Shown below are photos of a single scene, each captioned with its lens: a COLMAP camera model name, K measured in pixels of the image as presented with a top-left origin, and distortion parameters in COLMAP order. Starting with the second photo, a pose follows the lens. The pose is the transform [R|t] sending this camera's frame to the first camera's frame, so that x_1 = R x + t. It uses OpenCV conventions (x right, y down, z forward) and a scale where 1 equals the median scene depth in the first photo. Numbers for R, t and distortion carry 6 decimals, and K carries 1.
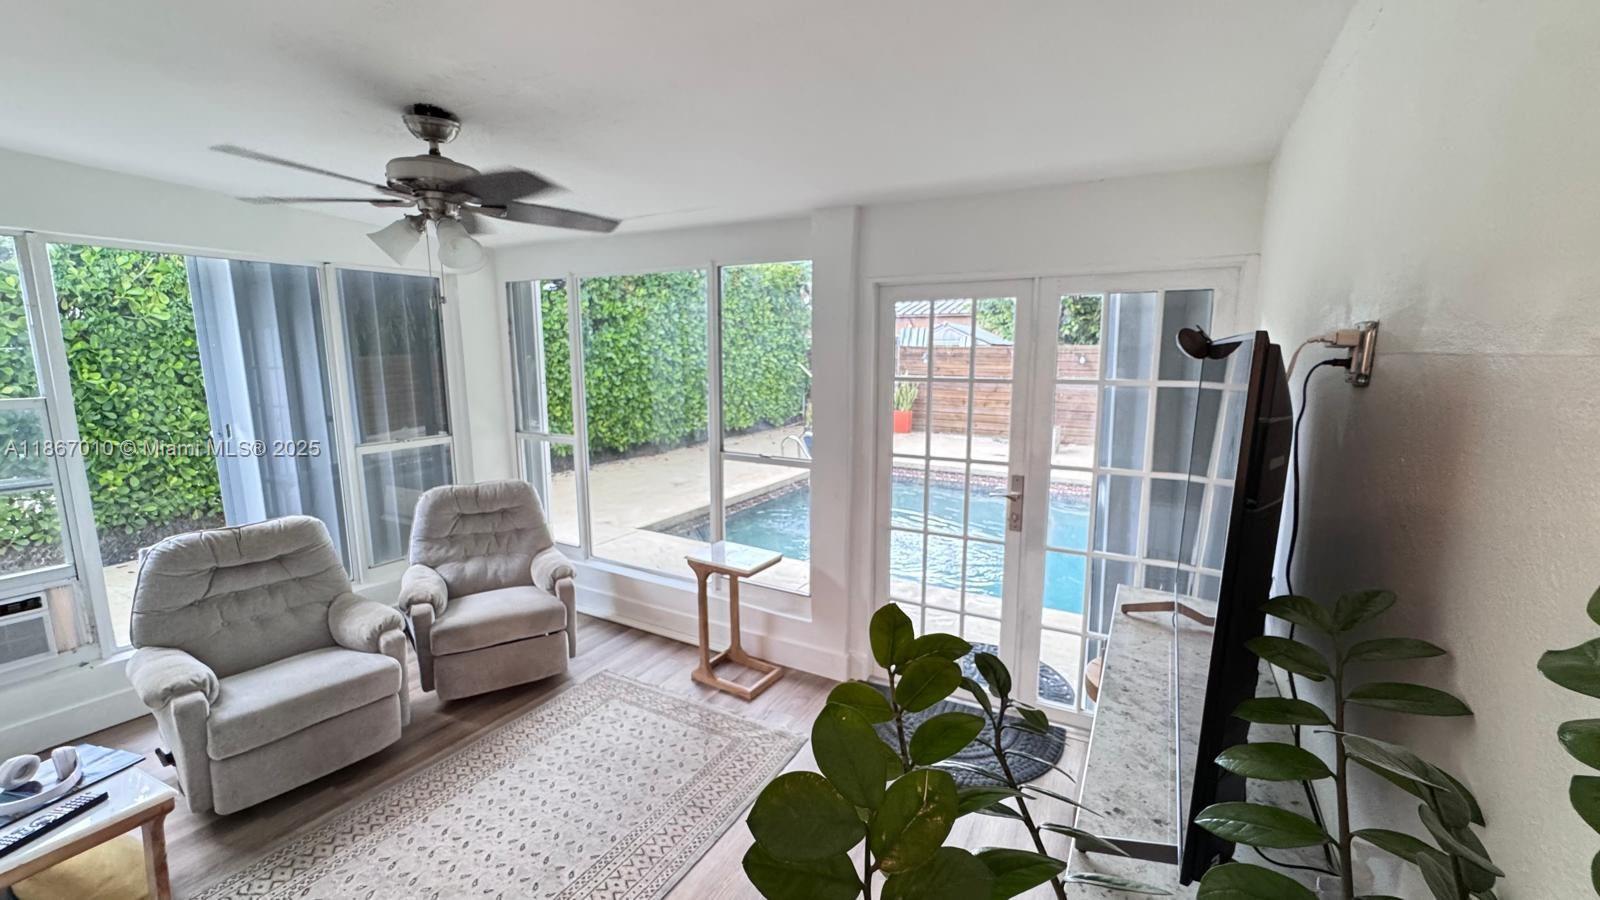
lens RADIAL K [[650.4, 0, 800.0], [0, 650.4, 450.0], [0, 0, 1]] dist [-0.005732, -0.000333]
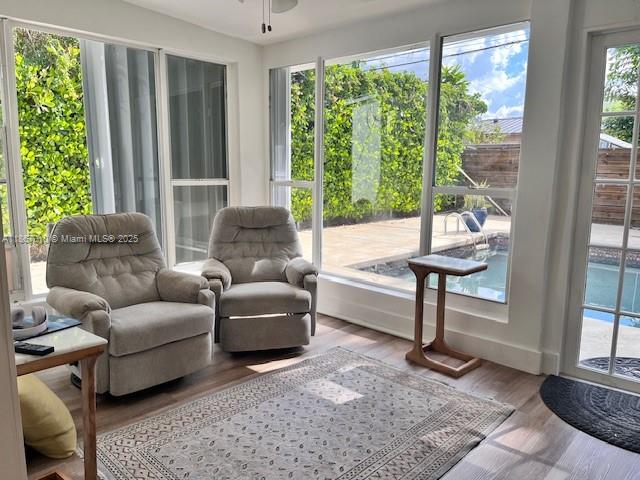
lens RADIAL K [[486.4, 0, 320.0], [0, 486.4, 240.0], [0, 0, 1]] dist [0.082631, -0.123319]
pose [[0.970166, 0.048351, -0.237572, -0.107497], [-0.048212, 0.998817, 0.006402, 0.115036], [0.237600, 0.005243, 0.971349, 0.022829]]
